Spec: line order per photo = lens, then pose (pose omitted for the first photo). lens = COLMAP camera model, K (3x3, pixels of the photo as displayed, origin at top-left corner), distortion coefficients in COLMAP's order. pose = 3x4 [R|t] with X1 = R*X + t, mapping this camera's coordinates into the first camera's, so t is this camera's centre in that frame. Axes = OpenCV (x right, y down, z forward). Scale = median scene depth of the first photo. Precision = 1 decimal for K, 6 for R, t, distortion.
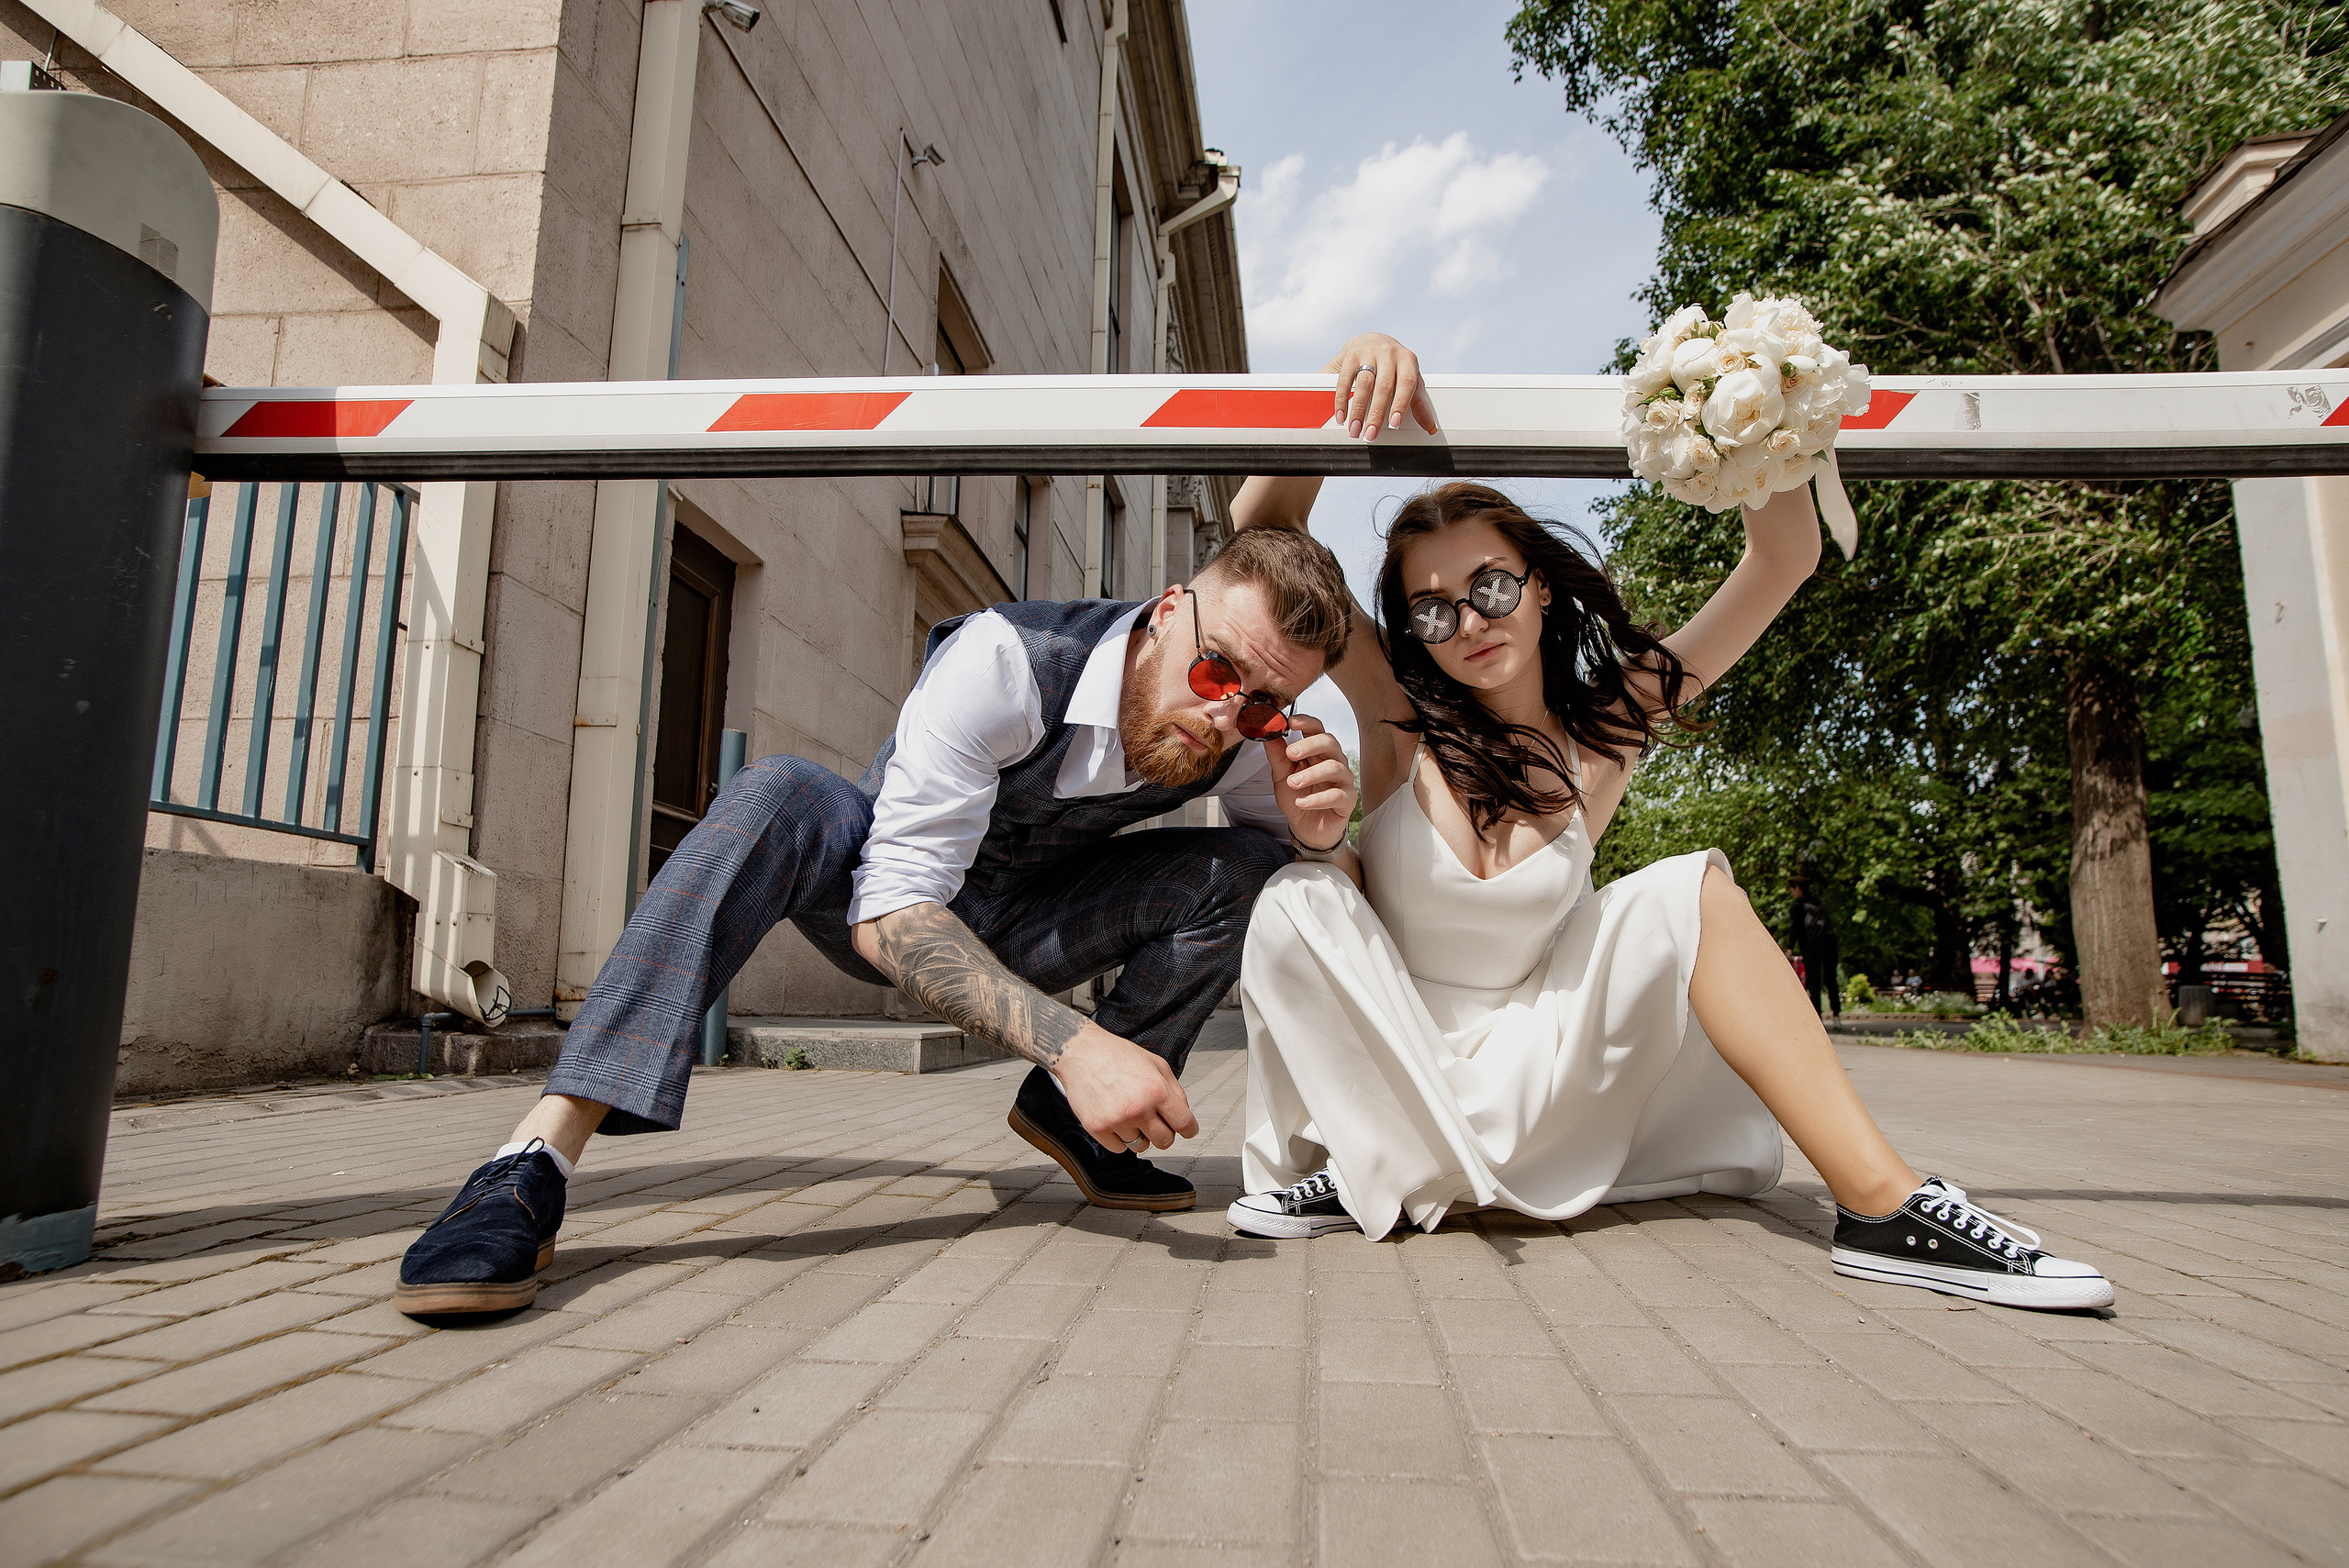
lens RADIAL K [[1350.5, 0, 1185.6], [0, 1350.5, 782.4], [0, 0, 1]] dist [-0.092651, 0.077614]
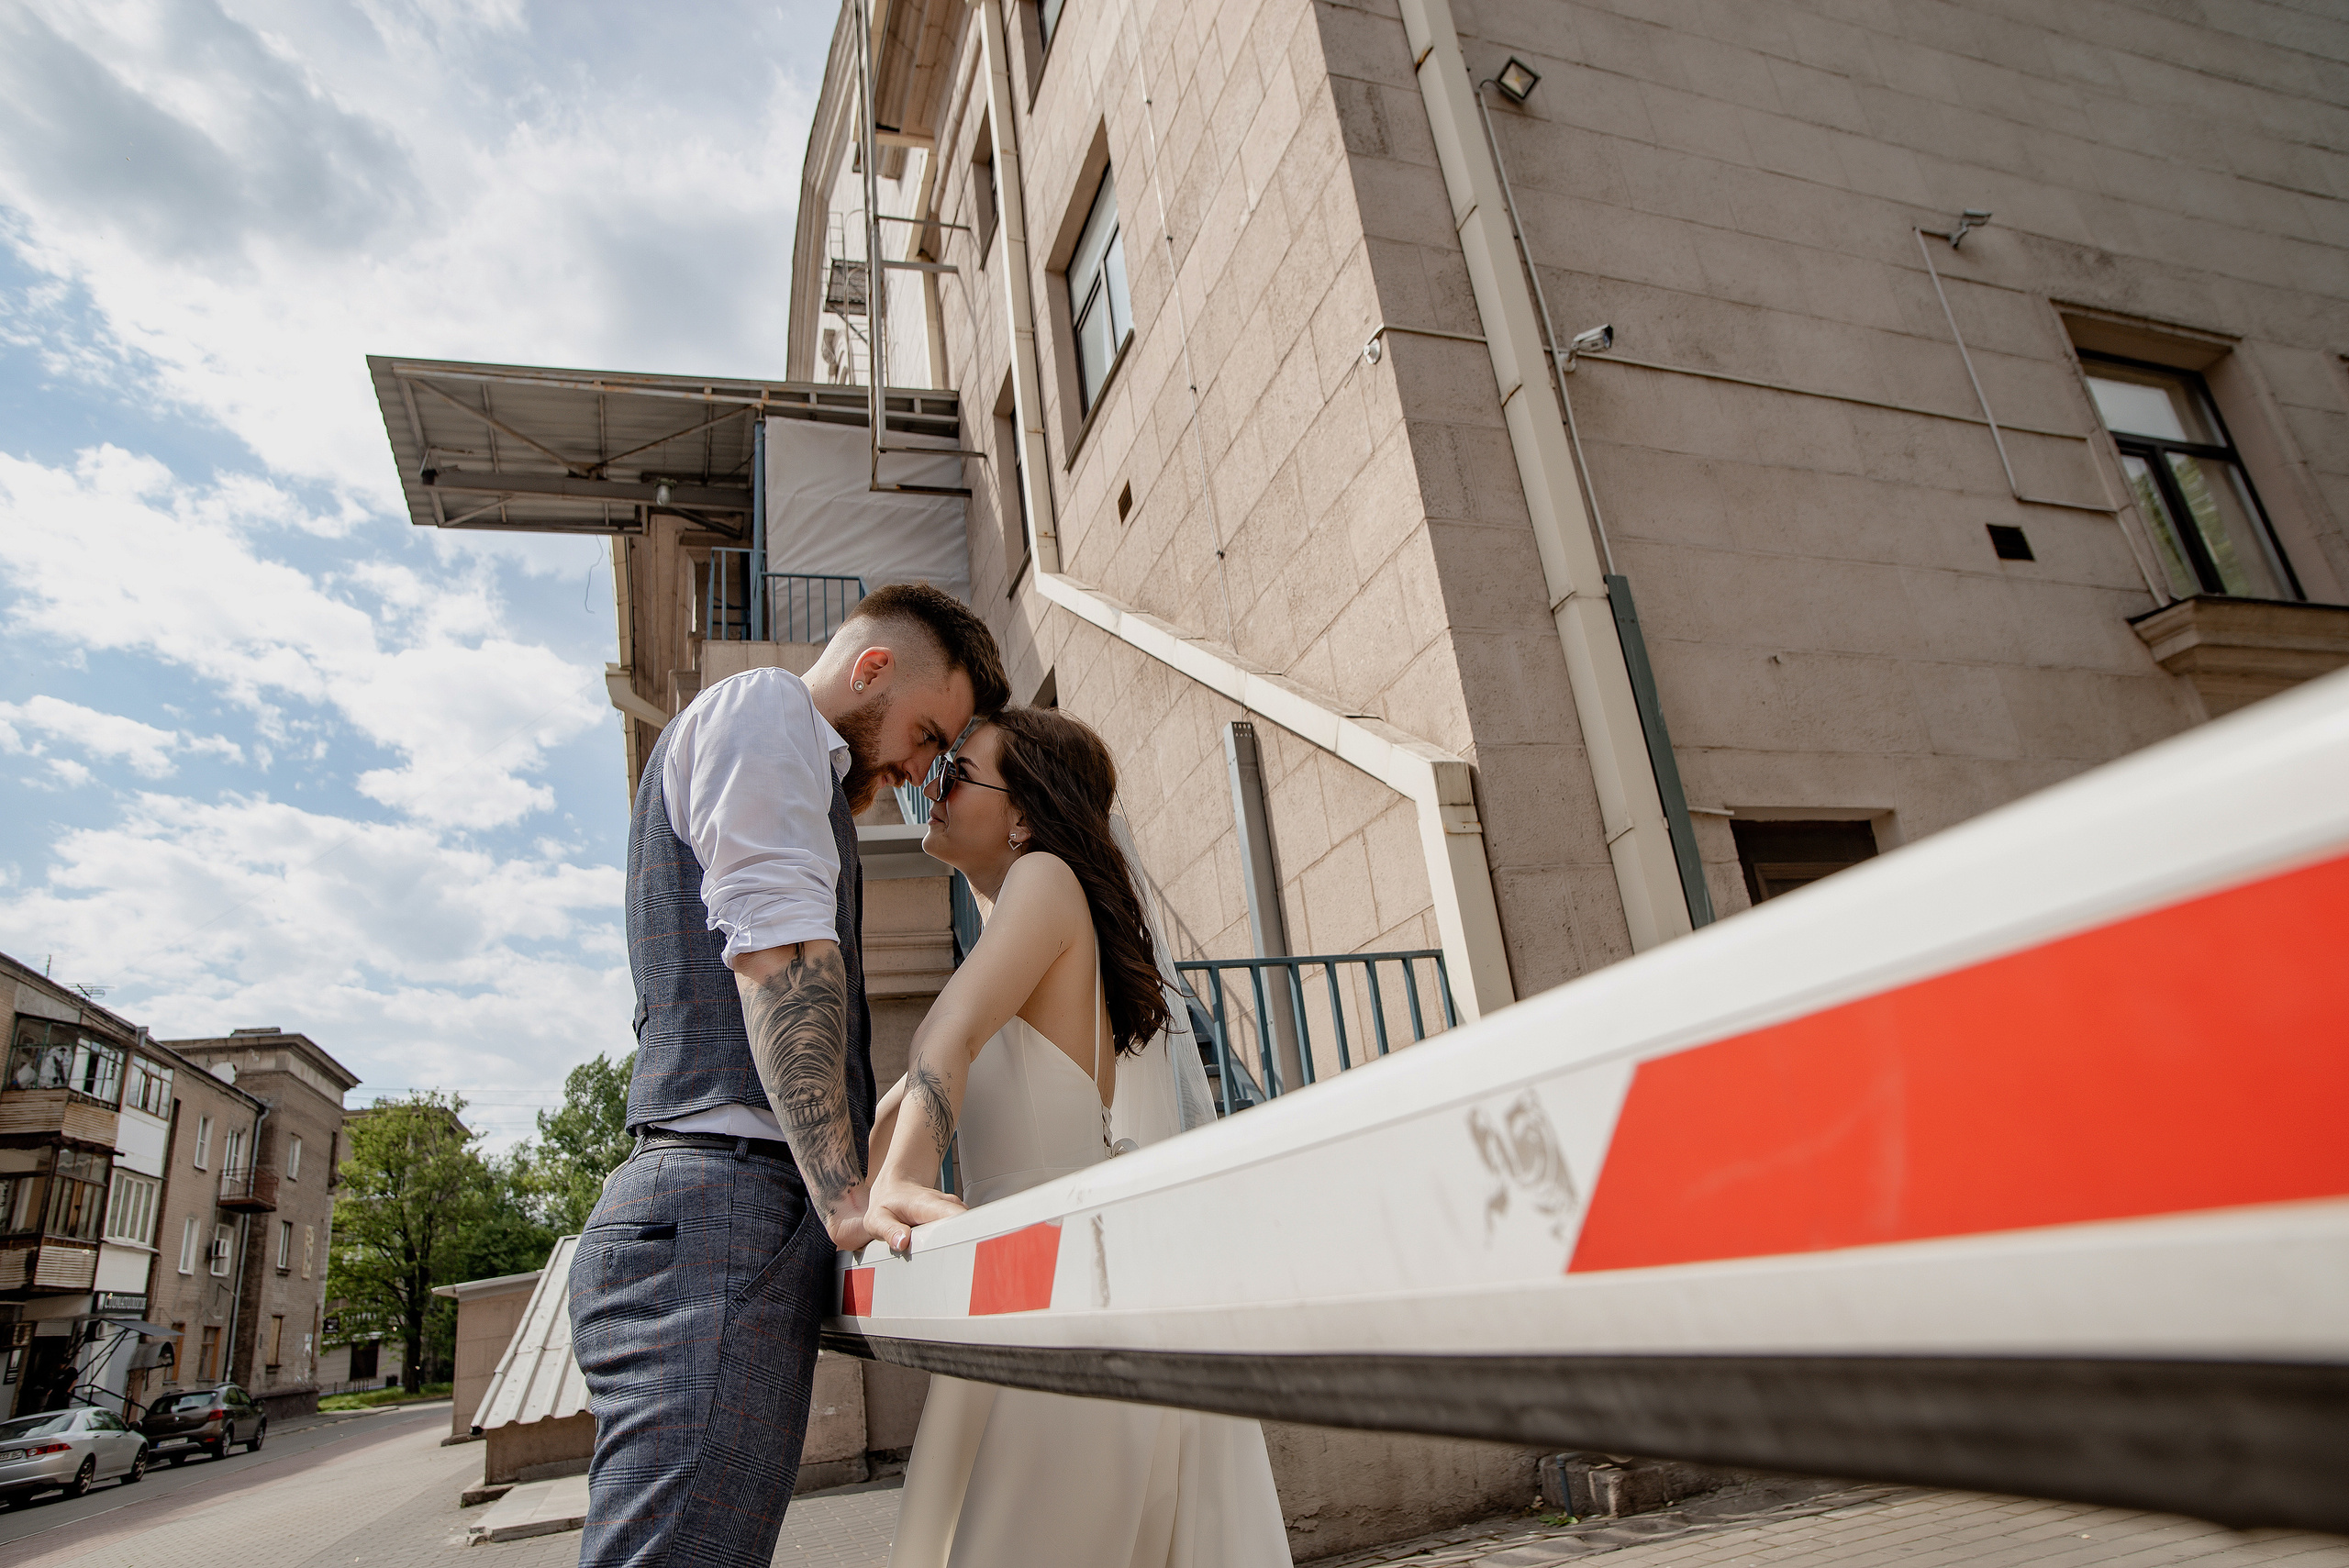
lens RADIAL K [[1350.5, 0, 1185.6], [0, 1350.5, 782.4], [0, 0, 1]] dist [-0.092651, 0.077614]
pose [[0.419201, -0.369529, -0.829288, 0.308613], [0.265311, 0.923409, -0.277355, -0.088573], [0.868263, -0.103752, 0.485134, 0.245170]]
